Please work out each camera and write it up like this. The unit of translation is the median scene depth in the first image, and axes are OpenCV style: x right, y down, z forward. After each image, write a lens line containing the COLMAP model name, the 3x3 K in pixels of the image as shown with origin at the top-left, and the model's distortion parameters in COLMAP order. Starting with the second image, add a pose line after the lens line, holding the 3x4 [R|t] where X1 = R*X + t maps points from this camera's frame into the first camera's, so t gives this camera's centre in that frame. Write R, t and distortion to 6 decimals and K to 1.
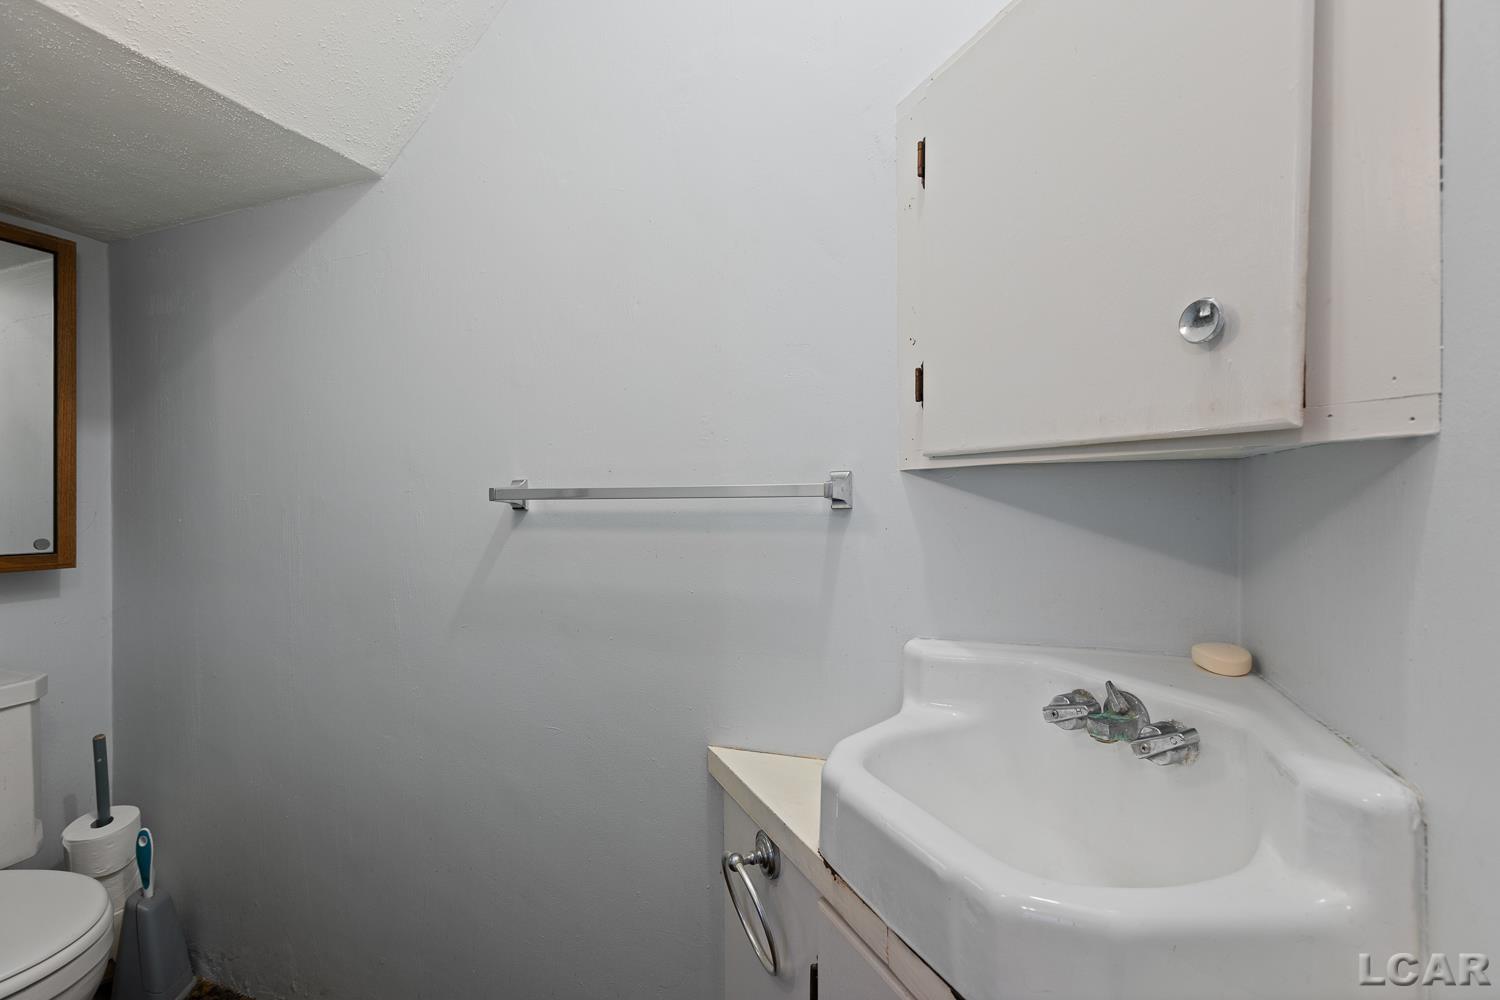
lens RADIAL K [[678.2, 0, 749.9], [0, 678.2, 508.3], [0, 0, 1]] dist [-0.000892, -0.000015]
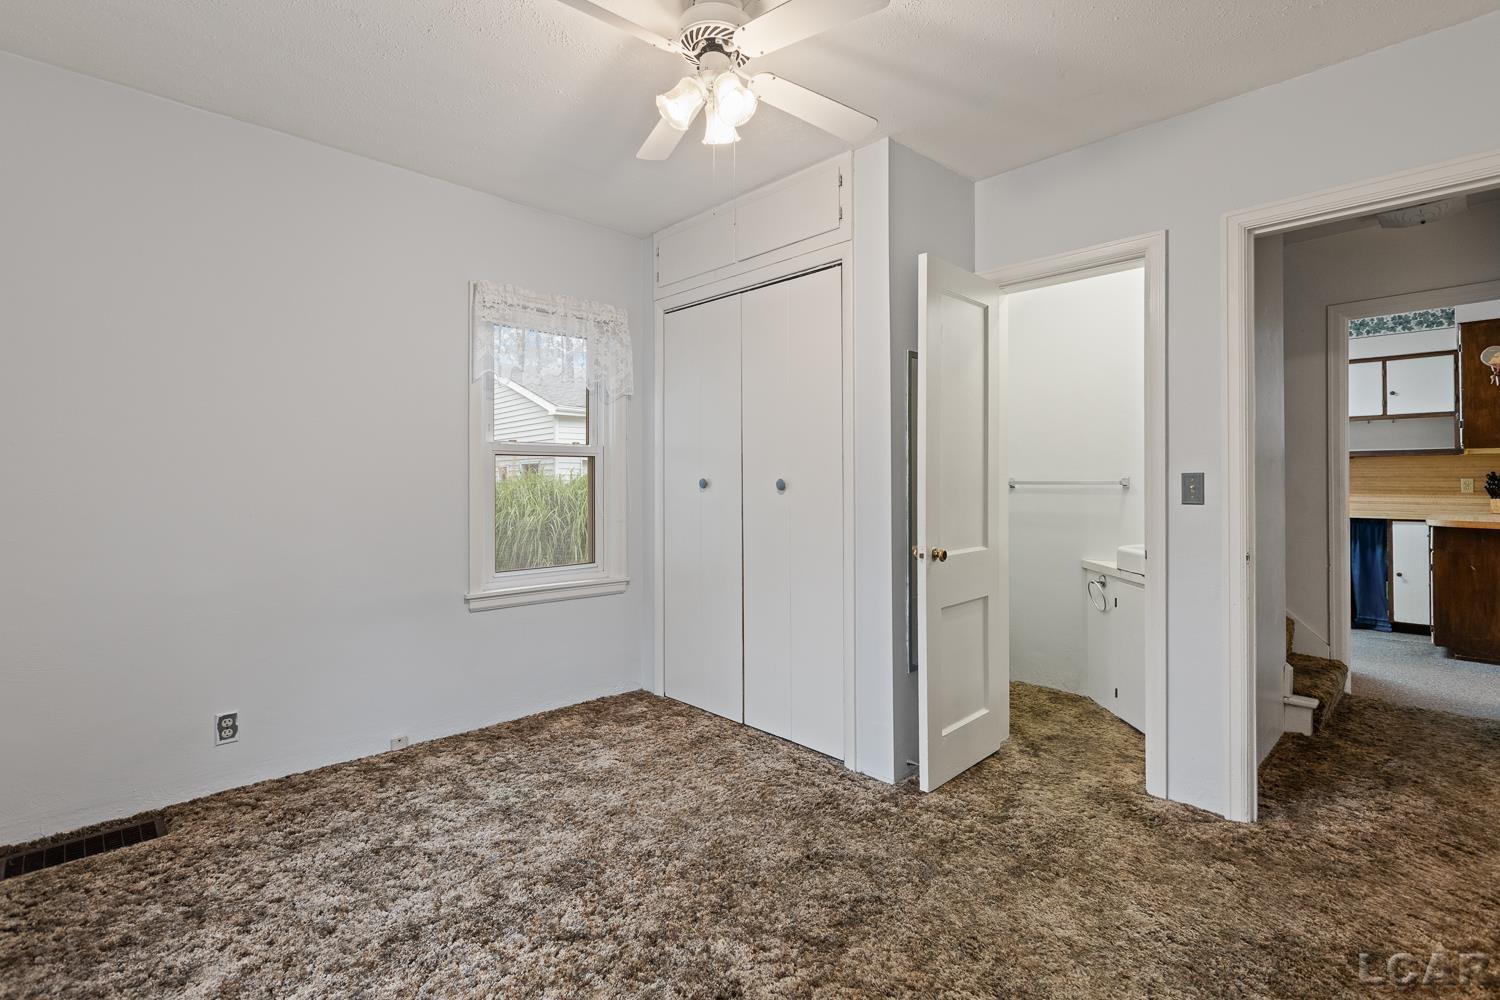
lens RADIAL K [[678.2, 0, 757.2], [0, 678.2, 487.5], [0, 0, 1]] dist [-0.000892, -0.000015]
pose [[0.915172, 0.002743, -0.403054, -0.191156], [-0.001299, 0.999992, 0.003855, -0.011418], [0.403061, -0.003004, 0.915168, -2.903799]]
